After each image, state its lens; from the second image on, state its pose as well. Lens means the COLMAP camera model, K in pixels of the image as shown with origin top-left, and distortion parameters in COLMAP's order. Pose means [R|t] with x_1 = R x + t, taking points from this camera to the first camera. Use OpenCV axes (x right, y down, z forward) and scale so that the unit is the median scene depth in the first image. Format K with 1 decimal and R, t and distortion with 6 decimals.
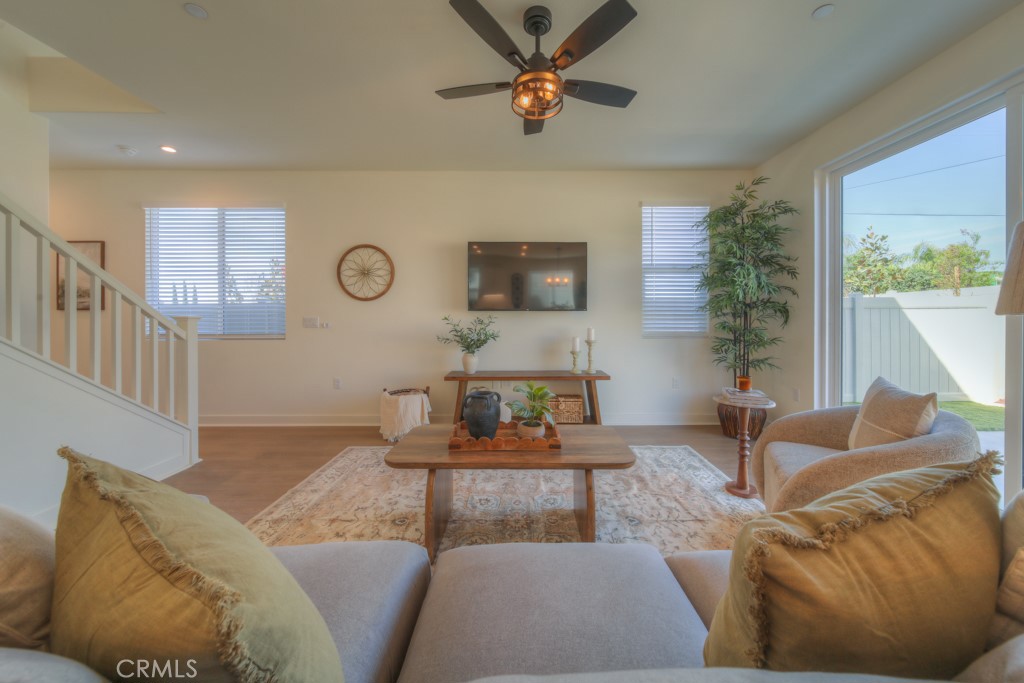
lens RADIAL K [[364.8, 0, 517.7], [0, 364.8, 323.0], [0, 0, 1]] dist [0.001665, 0.000351]
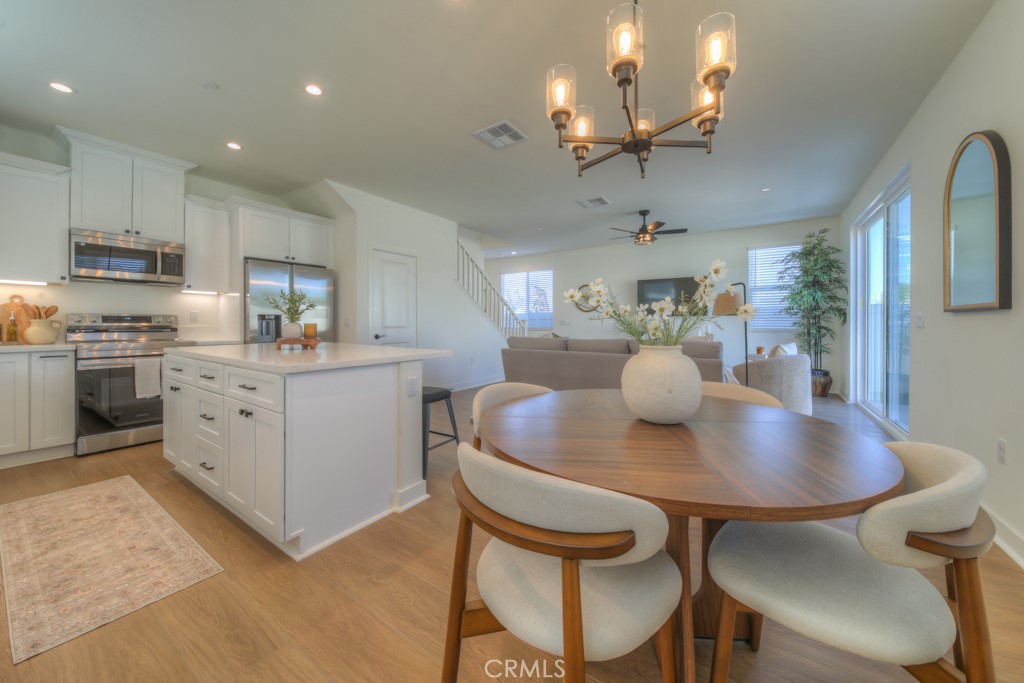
lens RADIAL K [[364.8, 0, 517.7], [0, 364.8, 323.0], [0, 0, 1]] dist [0.001665, 0.000351]
pose [[0.830322, -0.001085, -0.557283, 0.445009], [-0.006898, 0.999901, -0.012225, 0.032826], [0.557241, 0.013995, 0.830233, -1.025947]]
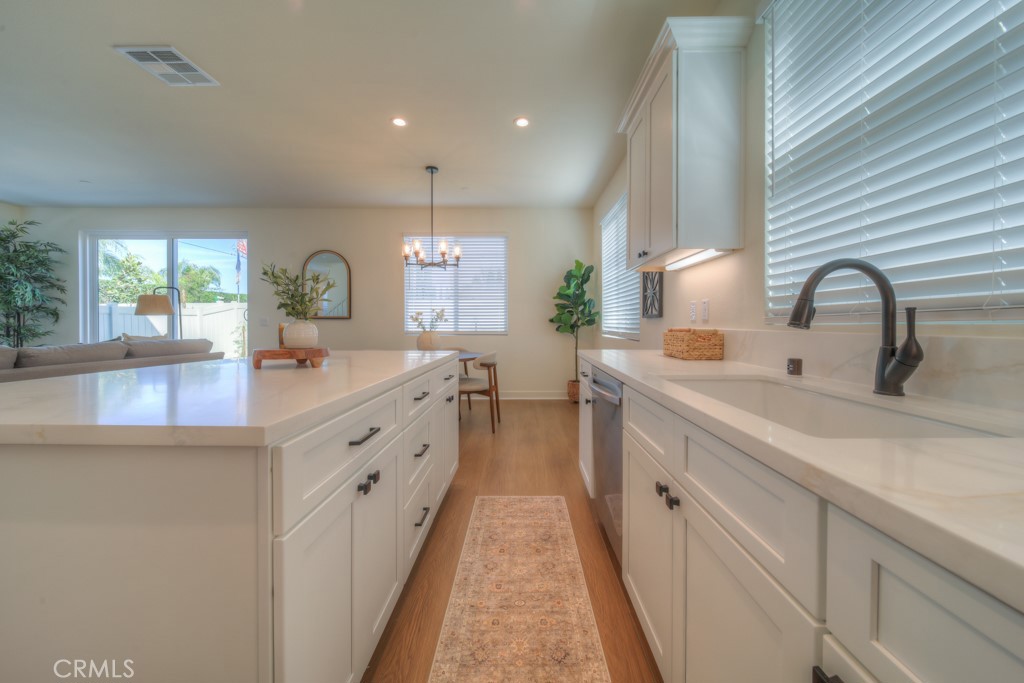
lens RADIAL K [[364.8, 0, 517.7], [0, 364.8, 323.0], [0, 0, 1]] dist [0.001665, 0.000351]
pose [[0.007814, 0.005278, 0.999956, -0.770575], [0.014005, 0.999887, -0.005387, 0.040056], [-0.999871, 0.014046, 0.007739, -0.927386]]
